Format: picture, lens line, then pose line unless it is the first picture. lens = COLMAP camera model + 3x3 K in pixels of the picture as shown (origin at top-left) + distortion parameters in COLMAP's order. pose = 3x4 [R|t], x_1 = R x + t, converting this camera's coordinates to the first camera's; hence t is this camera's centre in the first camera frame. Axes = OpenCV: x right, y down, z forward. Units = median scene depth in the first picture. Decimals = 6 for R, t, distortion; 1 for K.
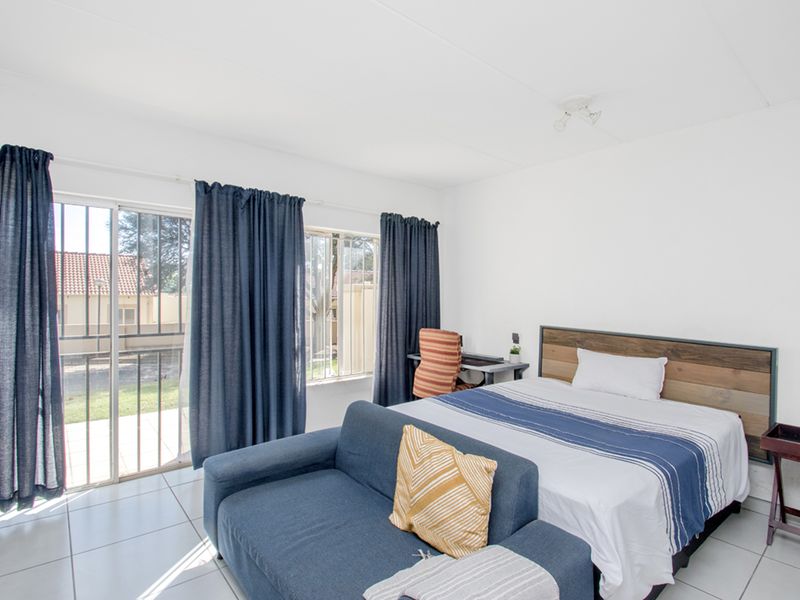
lens RADIAL K [[414.7, 0, 414.3], [0, 414.7, 296.1], [0, 0, 1]] dist [0.000813, -0.007195]
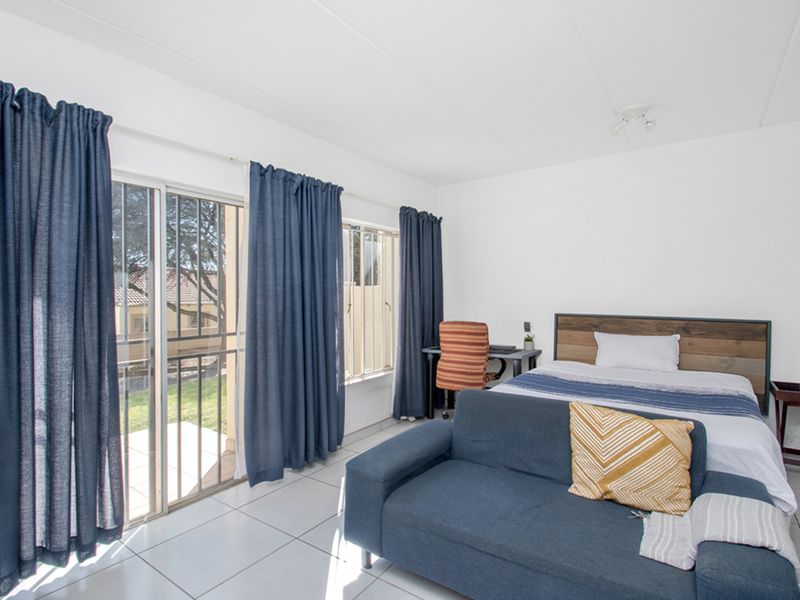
lens RADIAL K [[414.7, 0, 416.9], [0, 414.7, 294.1], [0, 0, 1]] dist [0.000813, -0.007195]
pose [[0.968101, -0.024333, 0.249374, -0.366191], [0.026123, 0.999651, -0.003872, 0.017315], [-0.249193, 0.010263, 0.968399, 0.043216]]
